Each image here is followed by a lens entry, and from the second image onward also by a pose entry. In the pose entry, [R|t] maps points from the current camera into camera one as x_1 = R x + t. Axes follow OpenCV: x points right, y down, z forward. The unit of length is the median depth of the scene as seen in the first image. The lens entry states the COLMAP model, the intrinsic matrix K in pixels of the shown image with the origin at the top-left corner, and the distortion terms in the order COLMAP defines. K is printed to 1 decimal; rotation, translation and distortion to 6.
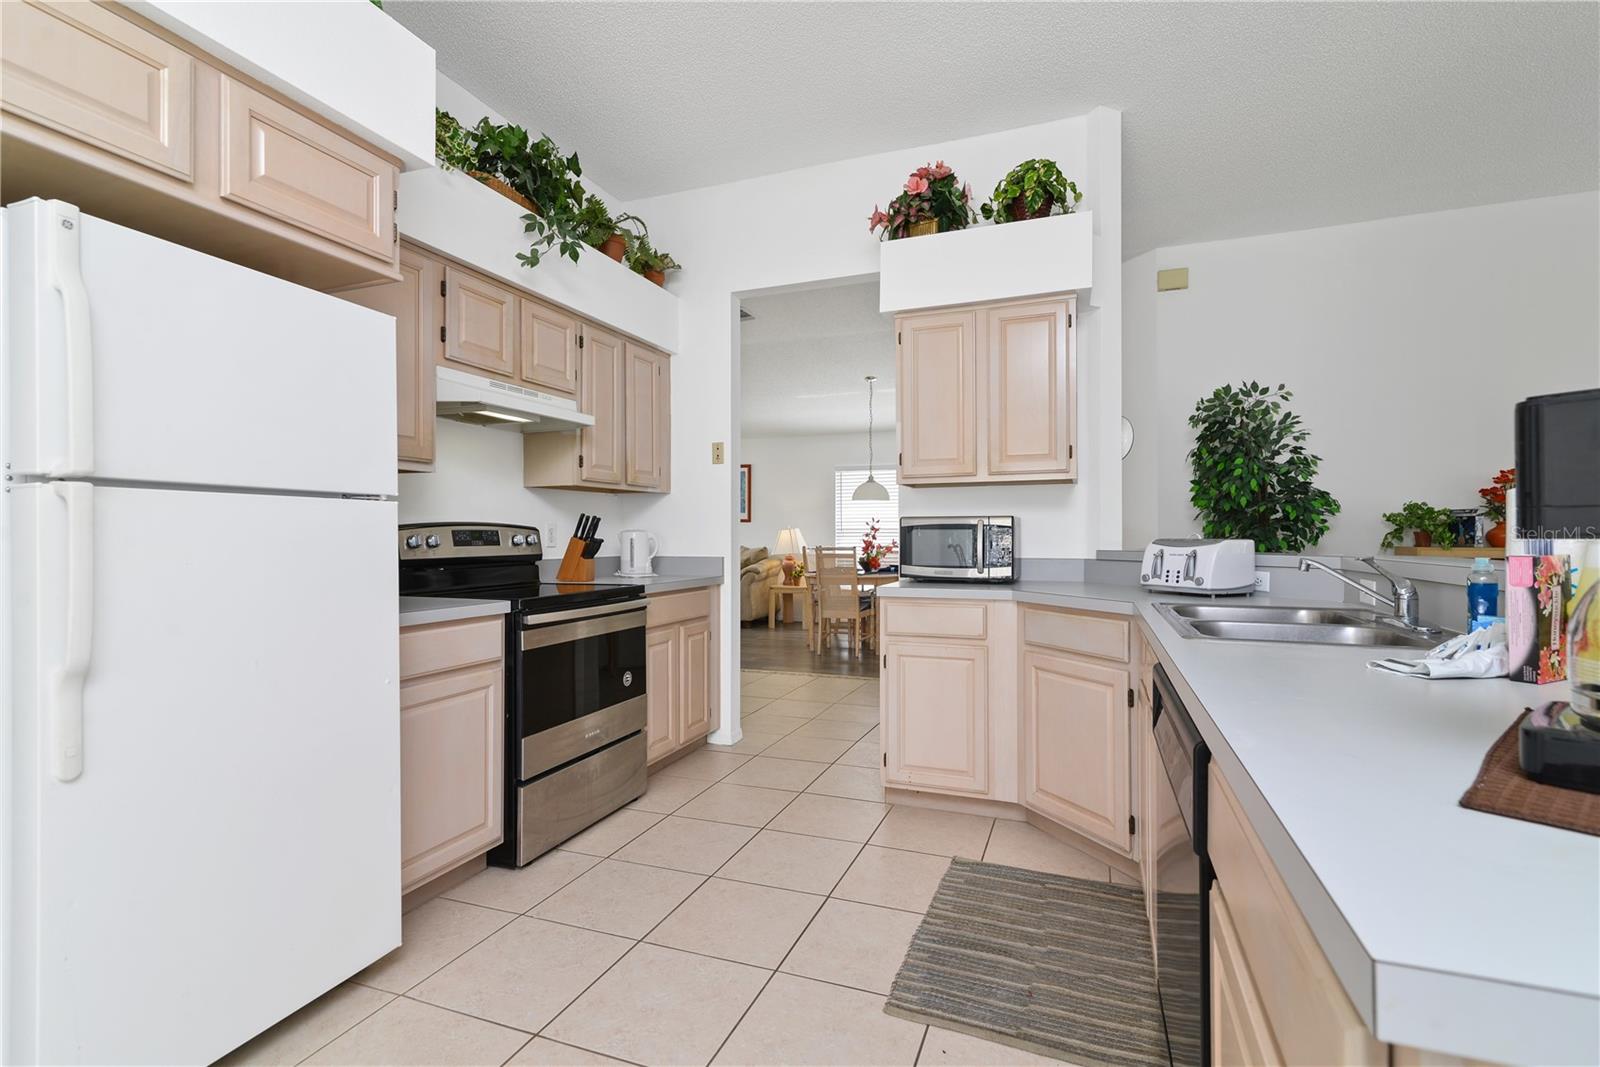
lens RADIAL K [[734.8, 0, 799.2], [0, 734.8, 527.4], [0, 0, 1]] dist [0.023428, 0.000213]
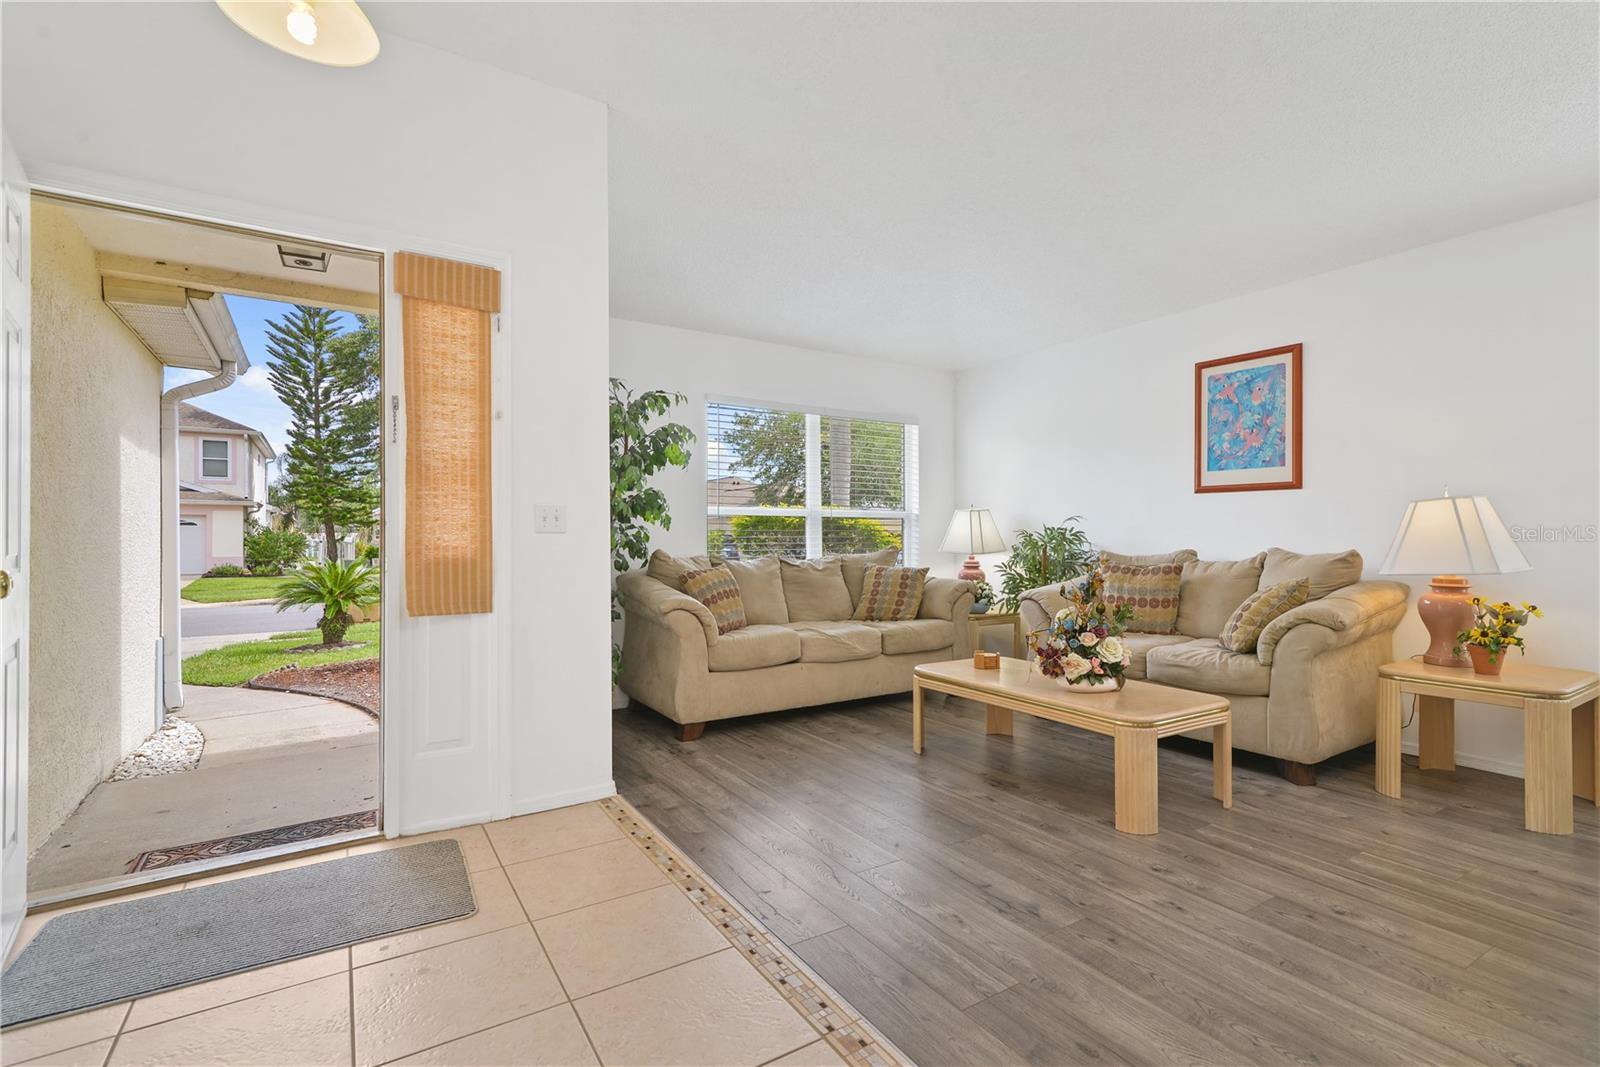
lens RADIAL K [[734.8, 0, 799.4], [0, 734.8, 537.7], [0, 0, 1]] dist [0.023428, 0.000213]
pose [[0.803307, -0.004319, -0.595549, -0.047761], [0.001260, 0.999984, -0.005553, 0.021752], [0.595564, 0.003710, 0.803300, 0.549531]]
